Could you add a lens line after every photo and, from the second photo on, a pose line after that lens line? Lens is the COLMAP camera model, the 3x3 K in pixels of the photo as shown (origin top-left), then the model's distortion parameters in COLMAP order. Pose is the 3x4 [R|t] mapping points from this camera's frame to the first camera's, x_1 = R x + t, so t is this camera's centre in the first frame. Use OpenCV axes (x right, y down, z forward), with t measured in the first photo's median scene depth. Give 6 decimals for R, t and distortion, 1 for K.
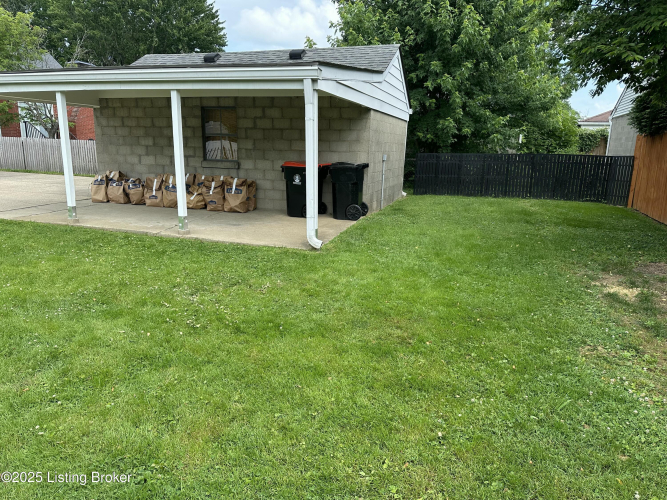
lens RADIAL K [[464.3, 0, 329.1], [0, 464.3, 251.1], [0, 0, 1]] dist [0.105726, -0.121845]
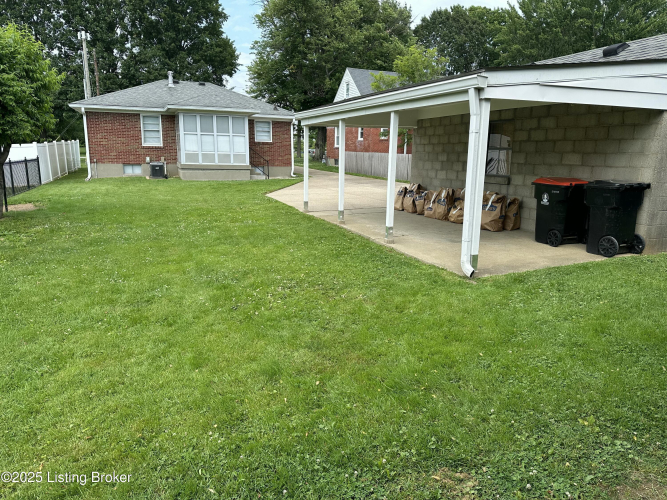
lens RADIAL K [[464.3, 0, 329.1], [0, 464.3, 251.1], [0, 0, 1]] dist [0.105726, -0.121845]
pose [[0.675301, 0.141172, -0.723905, 0.269393], [-0.160969, 0.986060, 0.042135, -0.028544], [0.719762, 0.088072, 0.688612, 0.112604]]
